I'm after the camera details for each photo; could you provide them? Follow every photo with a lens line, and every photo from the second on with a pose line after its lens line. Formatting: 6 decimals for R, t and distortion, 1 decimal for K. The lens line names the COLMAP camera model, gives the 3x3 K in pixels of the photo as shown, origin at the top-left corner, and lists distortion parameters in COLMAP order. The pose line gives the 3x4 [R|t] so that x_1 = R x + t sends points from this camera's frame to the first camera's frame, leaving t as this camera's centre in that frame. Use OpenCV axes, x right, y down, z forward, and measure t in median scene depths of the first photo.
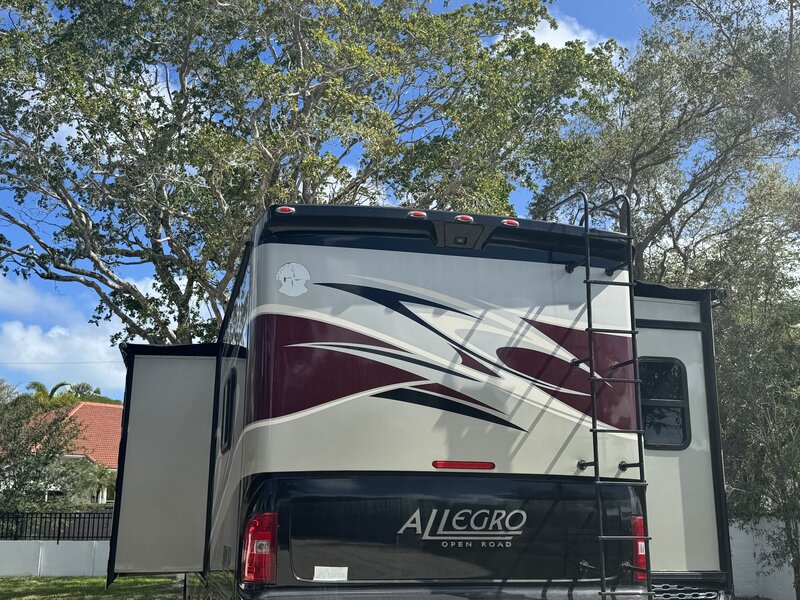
lens RADIAL K [[965.6, 0, 396.6], [0, 965.6, 301.3], [0, 0, 1]] dist [0.157401, 0.000000]
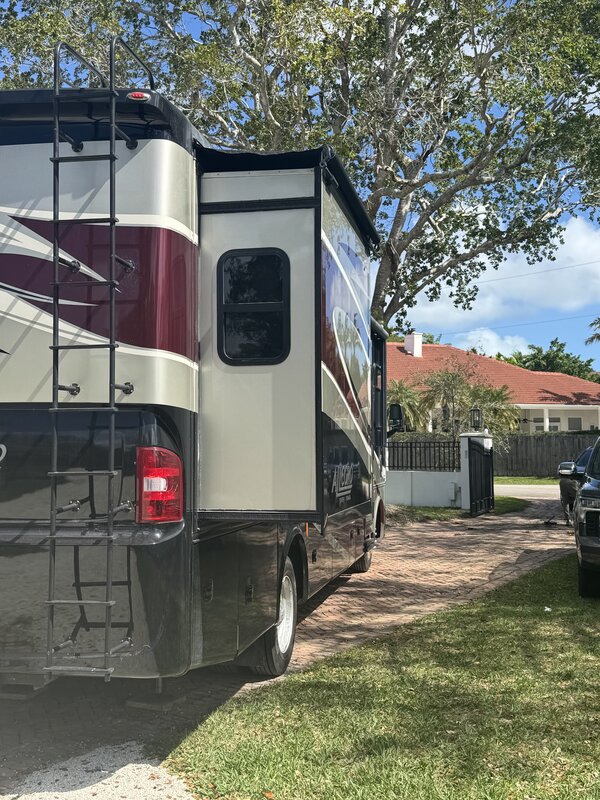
lens RADIAL K [[965.6, 0, 300.0], [0, 965.6, 400.8], [0, 0, 1]] dist [0.157401, 0.000000]
pose [[0.894463, -0.031560, -0.446026, 0.712808], [0.104542, 0.984620, 0.139980, 0.079626], [0.434748, -0.171835, 0.884006, 0.342172]]
